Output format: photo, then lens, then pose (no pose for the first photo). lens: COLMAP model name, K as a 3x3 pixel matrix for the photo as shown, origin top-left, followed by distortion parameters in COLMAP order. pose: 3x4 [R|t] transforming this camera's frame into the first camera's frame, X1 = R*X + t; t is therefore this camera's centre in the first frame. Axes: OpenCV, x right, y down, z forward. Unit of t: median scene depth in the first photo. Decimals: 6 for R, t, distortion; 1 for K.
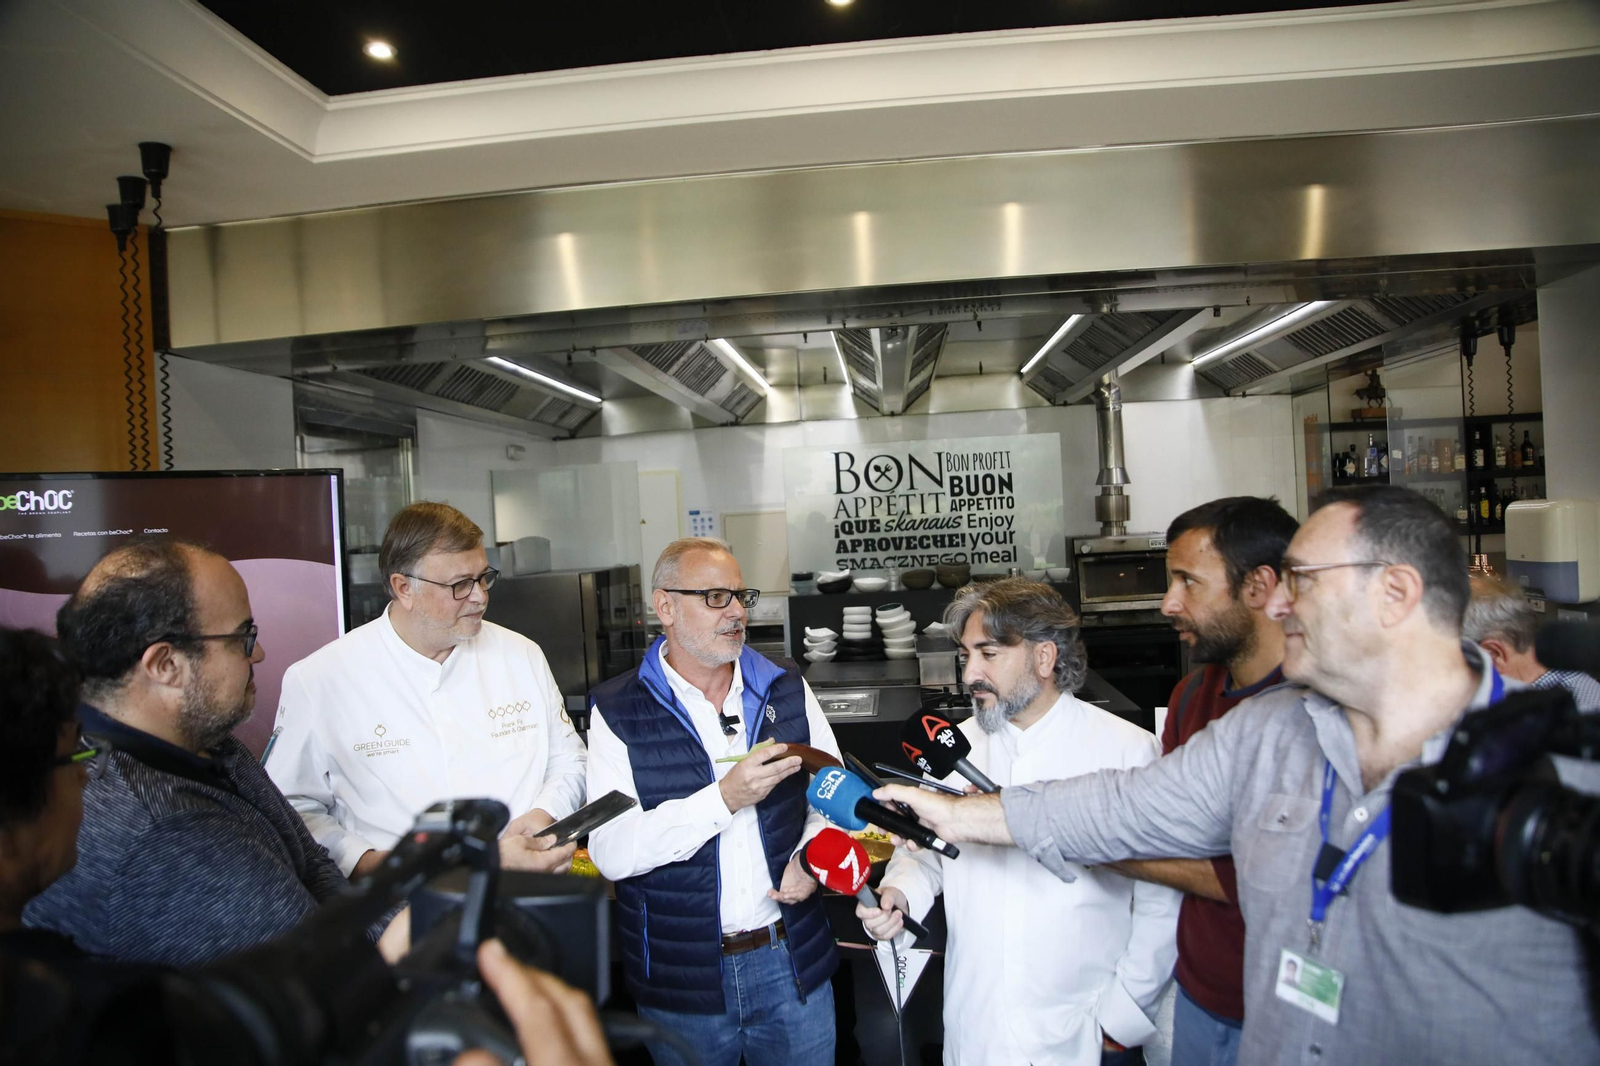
lens RADIAL K [[1119.4, 0, 777.4], [0, 1119.4, 552.3], [0, 0, 1]] dist [-0.102048, 0.061386]
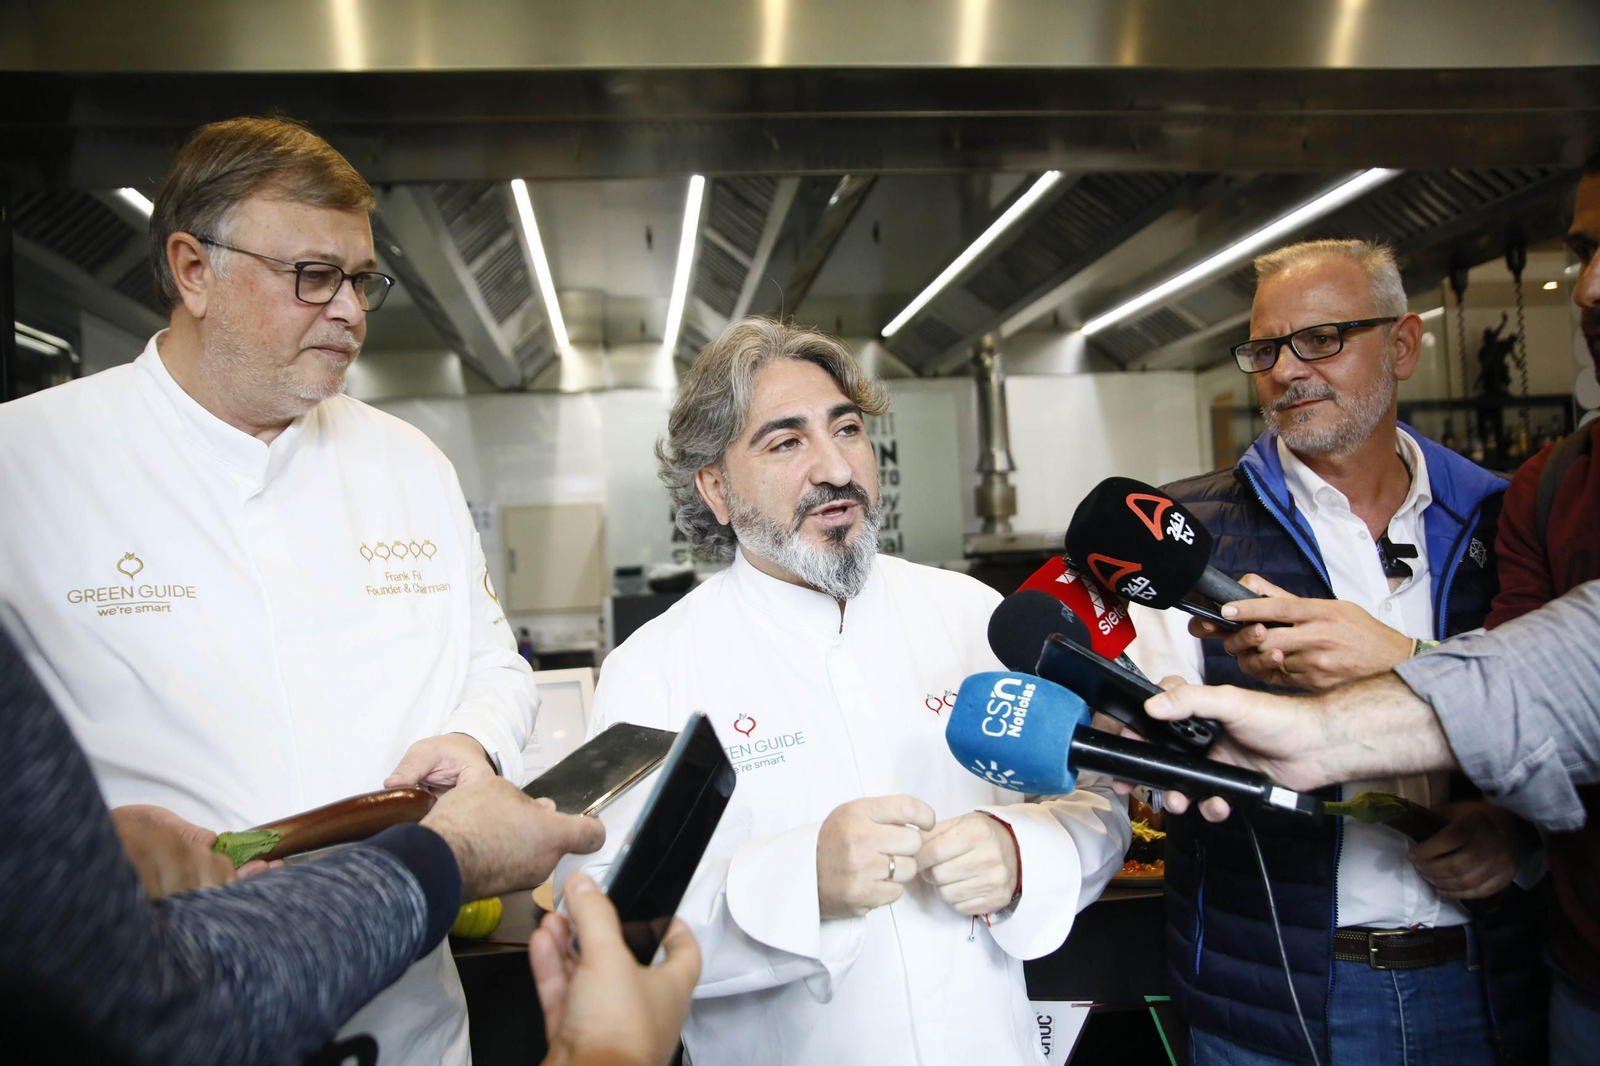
lens RADIAL K [[1291.5, 0, 785.9], [0, 1291.5, 541.1], [0, 0, 1]] dist [-0.051777, 0.085693]
pose [[0.976436, 0.010122, 0.215571, -0.054023], [0.003235, 0.998101, -0.061520, 0.048217], [-0.215785, 0.060767, 0.974548, 0.108553]]
